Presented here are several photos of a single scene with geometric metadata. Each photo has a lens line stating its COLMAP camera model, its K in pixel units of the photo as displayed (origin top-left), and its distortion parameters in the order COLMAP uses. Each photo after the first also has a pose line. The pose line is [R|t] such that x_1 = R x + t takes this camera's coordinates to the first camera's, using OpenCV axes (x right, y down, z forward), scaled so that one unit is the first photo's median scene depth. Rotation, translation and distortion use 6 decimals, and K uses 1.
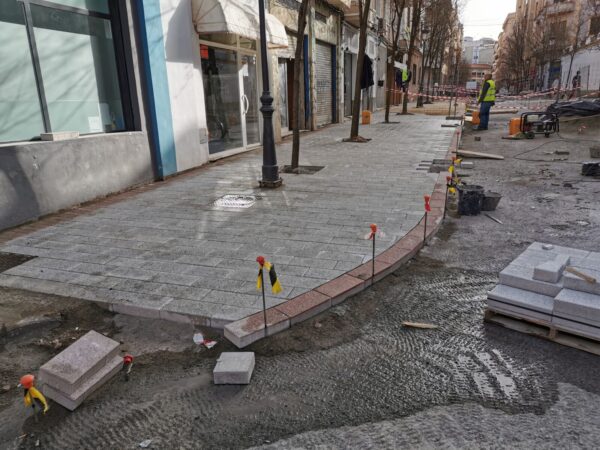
lens RADIAL K [[456.6, 0, 300.3], [0, 456.6, 226.1], [0, 0, 1]] dist [0.002219, 0.000699]
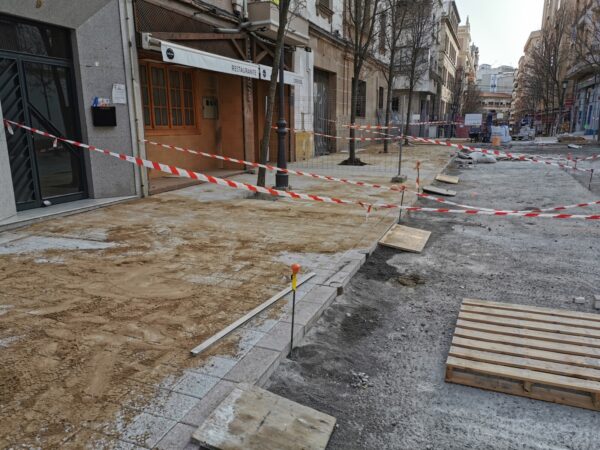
lens RADIAL K [[456.6, 0, 299.7], [0, 456.6, 225.2], [0, 0, 1]] dist [0.002219, 0.000699]
pose [[0.998876, 0.028365, -0.037988, 0.064216], [-0.030458, 0.997982, -0.055713, -0.047469], [0.036331, 0.056807, 0.997724, 0.146467]]
